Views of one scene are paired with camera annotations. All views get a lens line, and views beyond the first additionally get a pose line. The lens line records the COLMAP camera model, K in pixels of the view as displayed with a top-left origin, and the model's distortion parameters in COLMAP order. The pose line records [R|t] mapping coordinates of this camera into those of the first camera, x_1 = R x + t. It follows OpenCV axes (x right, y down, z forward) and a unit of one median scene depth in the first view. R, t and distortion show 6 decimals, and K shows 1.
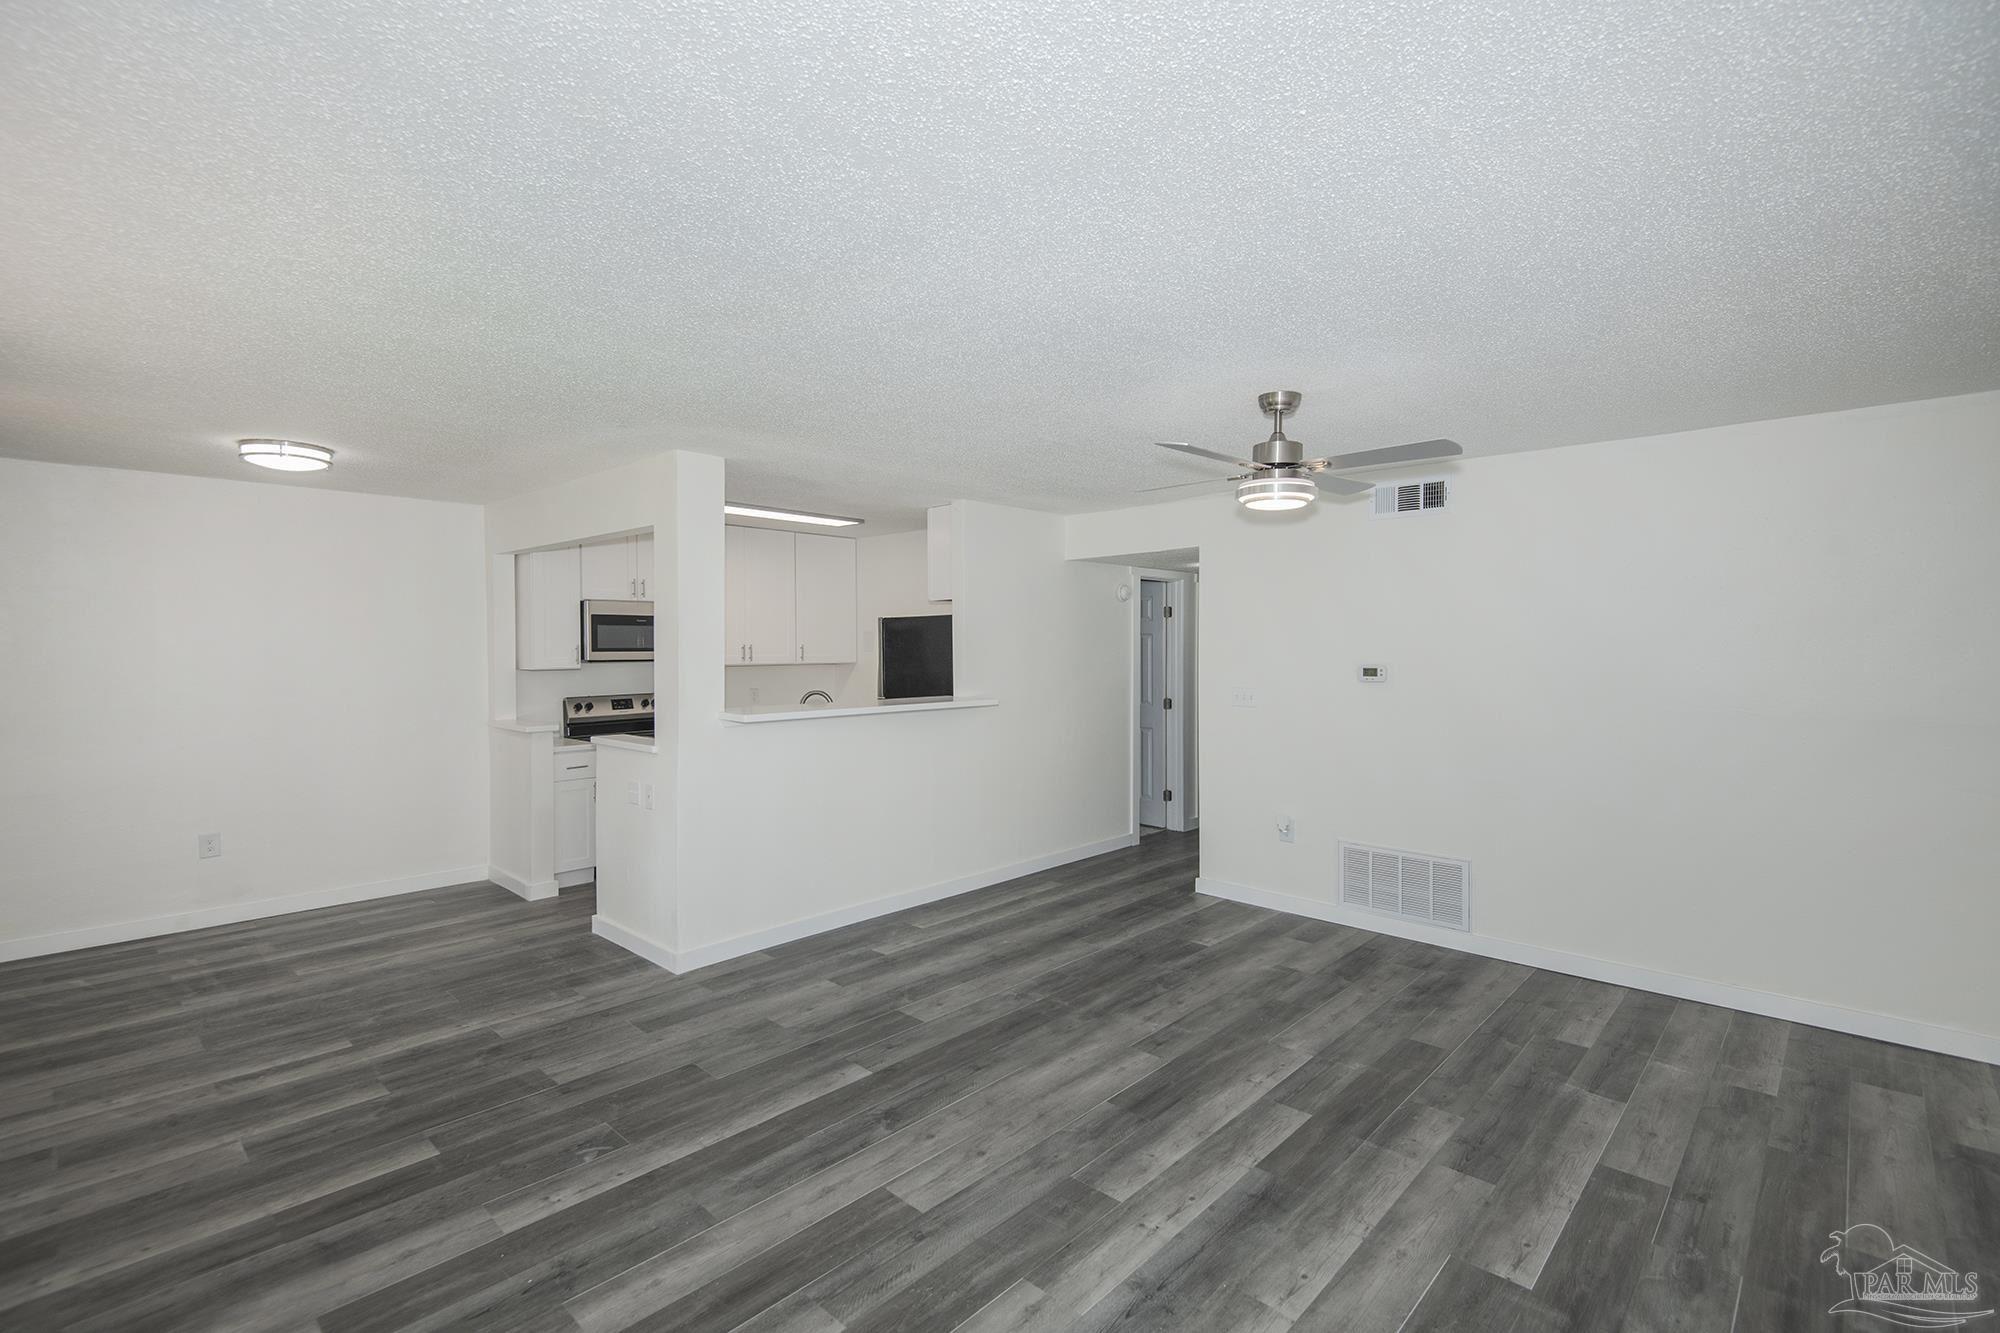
lens RADIAL K [[915.2, 0, 984.0], [0, 915.2, 650.7], [0, 0, 1]] dist [0.000877, -0.001238]
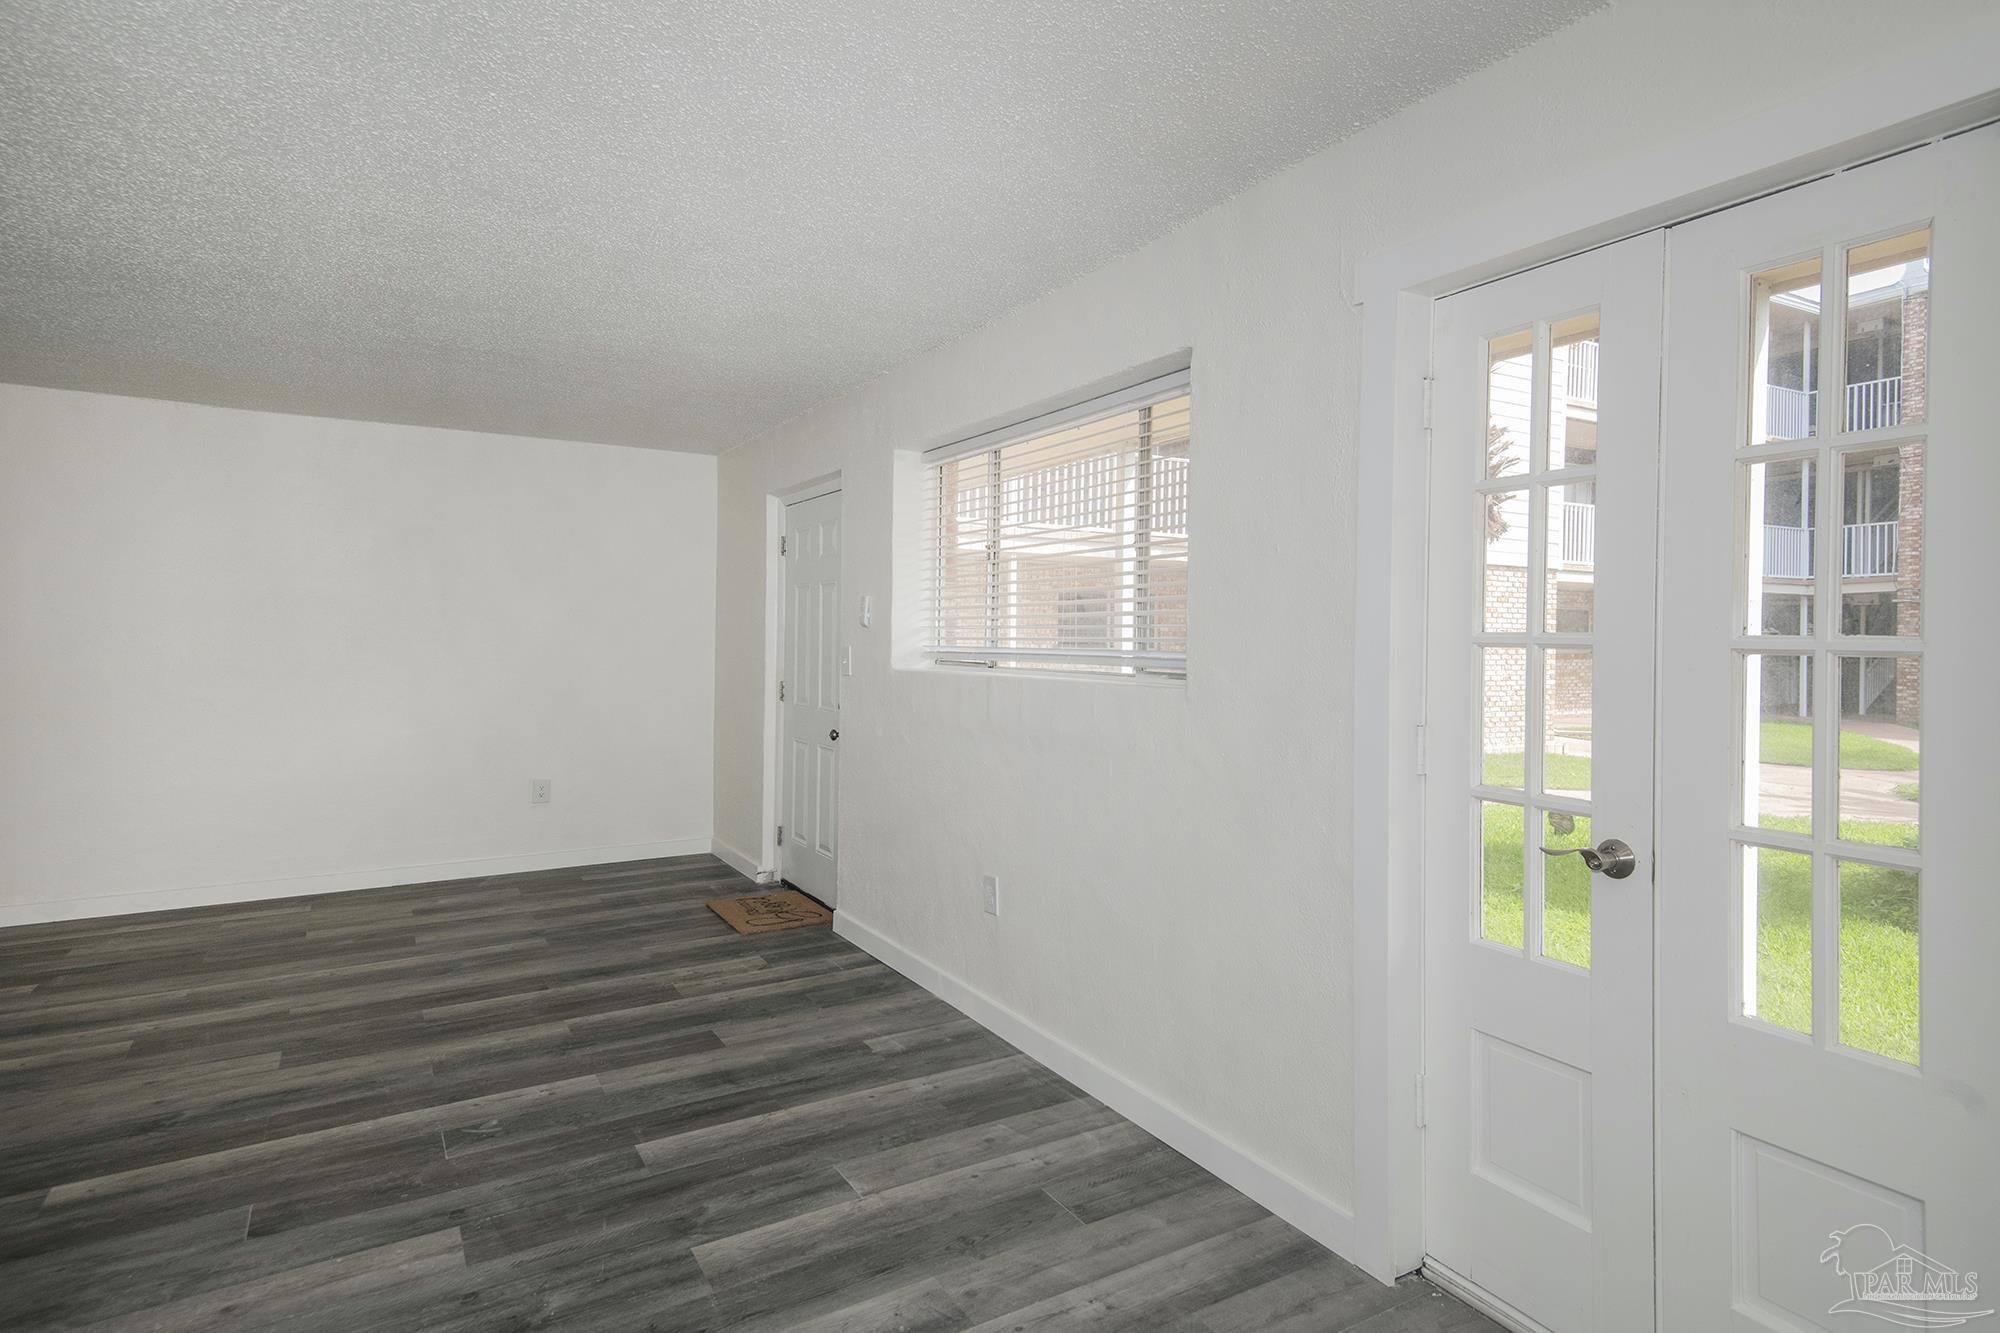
lens RADIAL K [[1061.4, 0, 994.4], [0, 1061.4, 639.6], [0, 0, 1]] dist [0.057054, -0.013459]
pose [[-0.964366, -0.006253, 0.264496, -1.130471], [-0.003677, 0.999941, 0.010231, 0.051690], [-0.264545, 0.008894, -0.964332, 1.796895]]
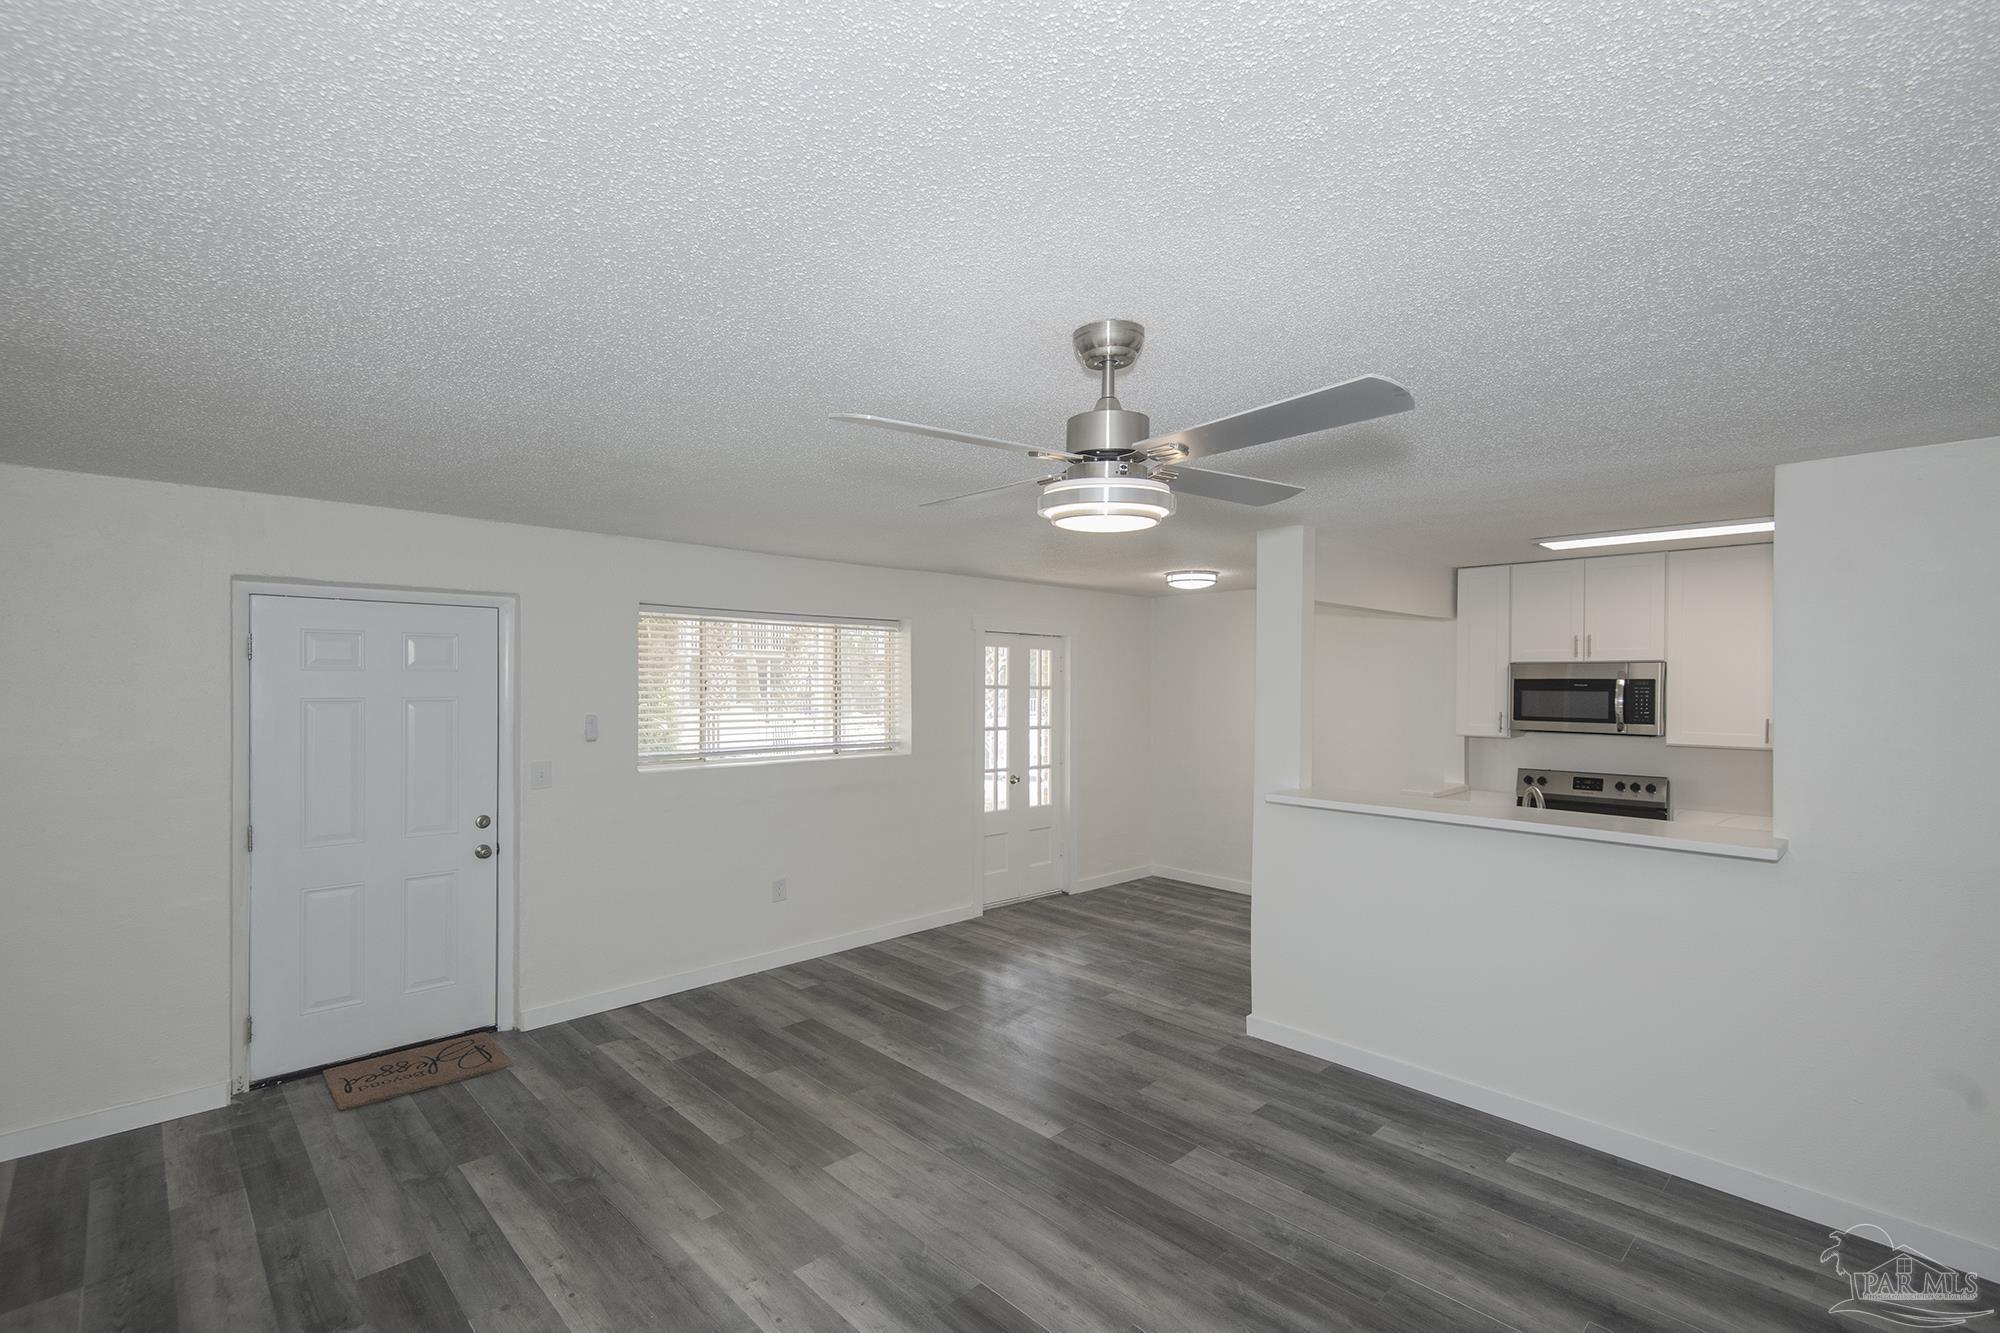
lens RADIAL K [[892.8, 0, 1000.0], [0, 892.8, 666.5], [0, 0, 1]] dist [0.038675, -0.013250]
pose [[-0.038273, -0.009912, -0.999218, 1.032966], [-0.013653, 0.999863, -0.009395, -0.078289], [0.999174, 0.013283, -0.038403, 1.096304]]
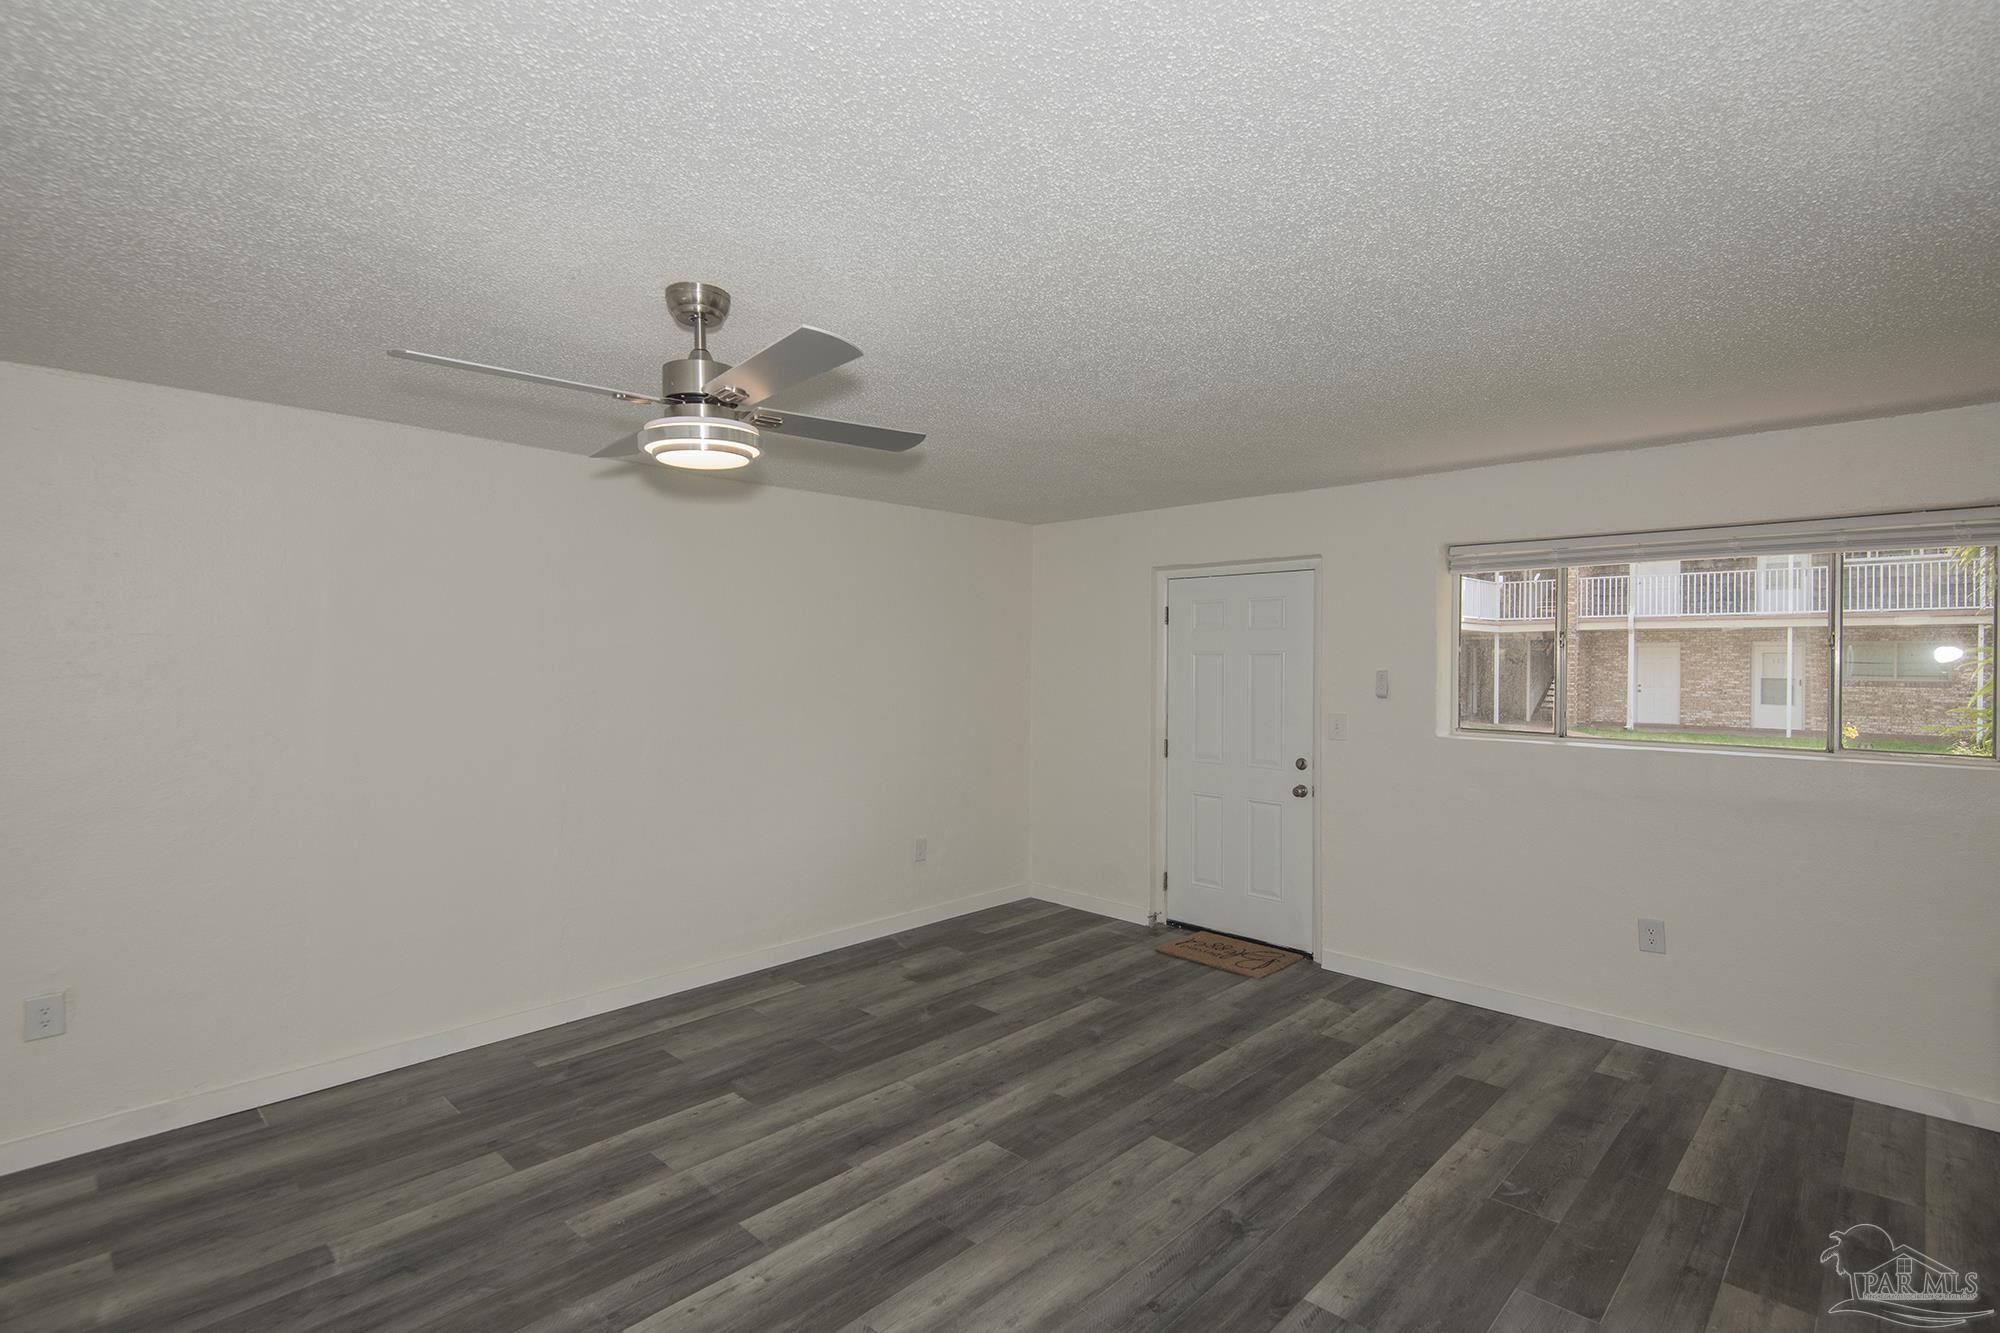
lens RADIAL K [[962.7, 0, 983.3], [0, 962.7, 661.8], [0, 0, 1]] dist [0.012502, -0.001299]
pose [[-0.999953, -0.002332, 0.009408, 0.126470], [-0.002223, 0.999931, 0.011555, -0.026736], [-0.009435, 0.011534, -0.999889, 1.934845]]
